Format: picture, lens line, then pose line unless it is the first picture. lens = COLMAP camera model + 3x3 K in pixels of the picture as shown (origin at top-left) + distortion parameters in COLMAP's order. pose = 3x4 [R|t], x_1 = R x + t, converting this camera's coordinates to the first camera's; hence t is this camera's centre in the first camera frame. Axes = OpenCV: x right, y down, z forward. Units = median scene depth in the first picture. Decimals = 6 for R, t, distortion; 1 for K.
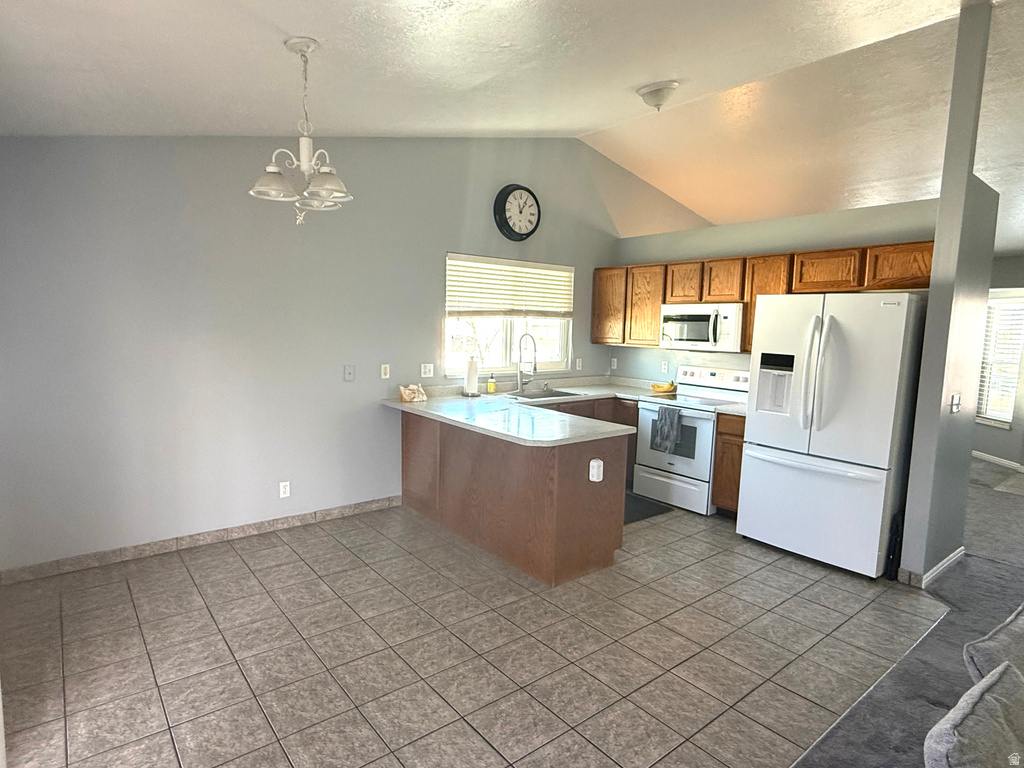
lens RADIAL K [[564.7, 0, 511.8], [0, 564.7, 390.8], [0, 0, 1]] dist [0.000713, -0.000015]
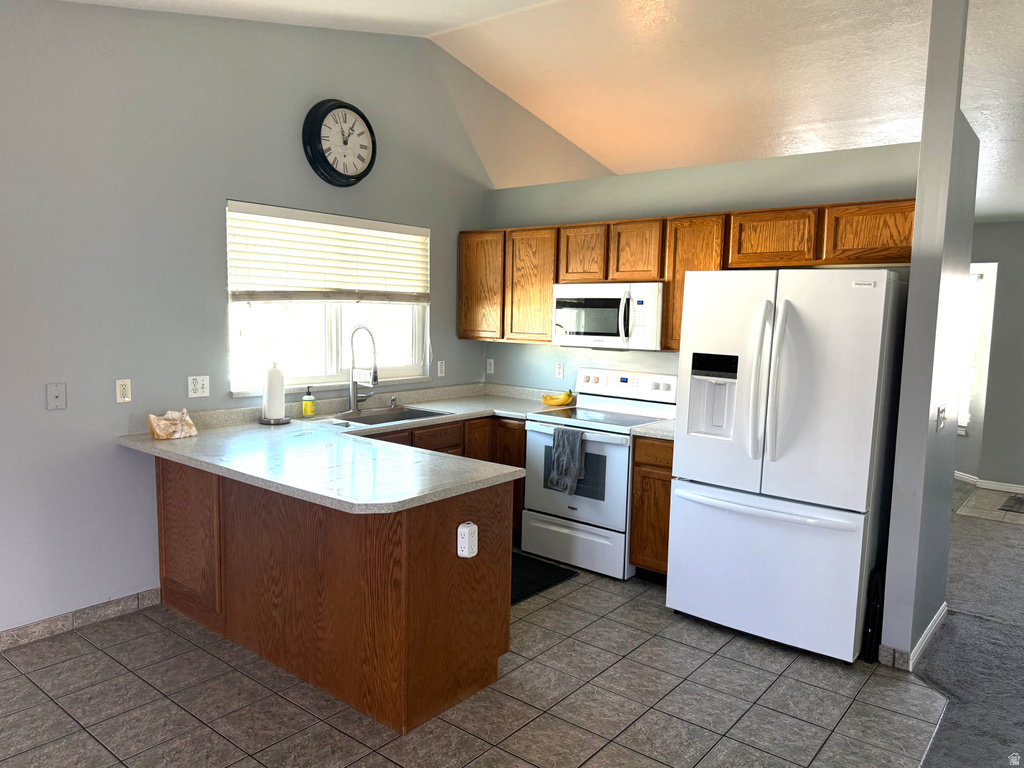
lens RADIAL K [[721.8, 0, 509.5], [0, 721.8, 400.2], [0, 0, 1]] dist [0.038571, -0.034976]
pose [[0.978839, -0.028990, 0.202567, 0.026830], [0.026564, 0.999539, 0.014685, -0.025091], [-0.202899, -0.008993, 0.979158, 0.143594]]
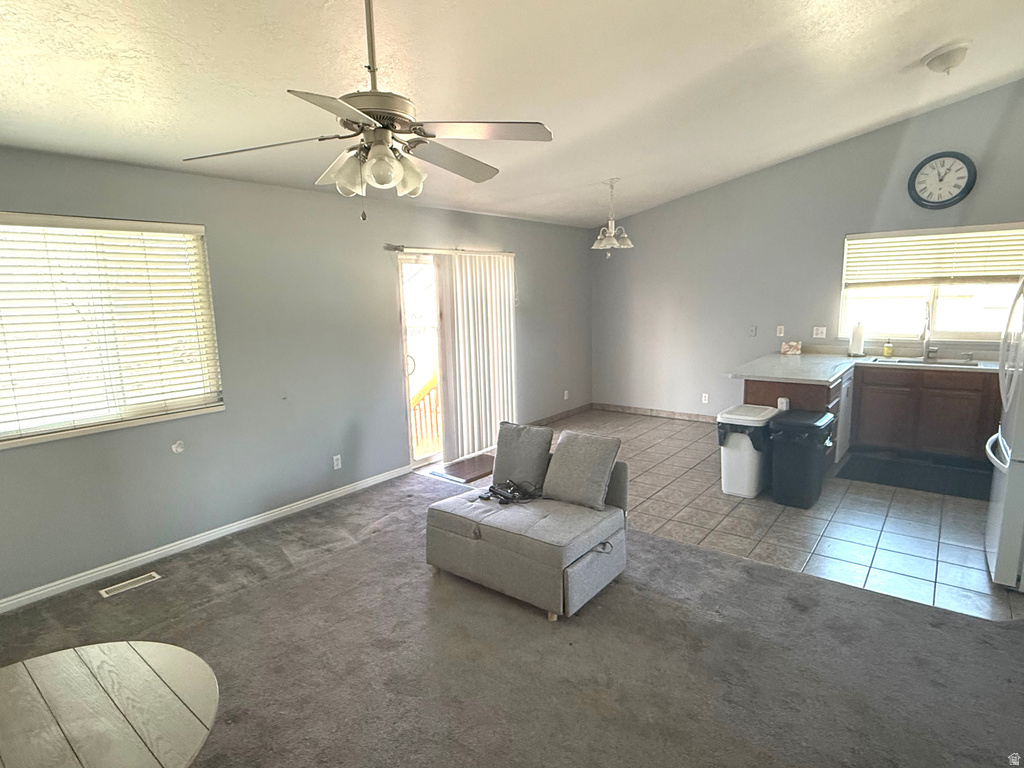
lens RADIAL K [[564.7, 0, 514.4], [0, 564.7, 384.1], [0, 0, 1]] dist [0.000713, -0.000015]
pose [[0.224361, 0.126149, -0.966307, 0.995294], [-0.088709, 0.990113, 0.108660, 0.001554], [0.970460, 0.061341, 0.233334, 0.057156]]
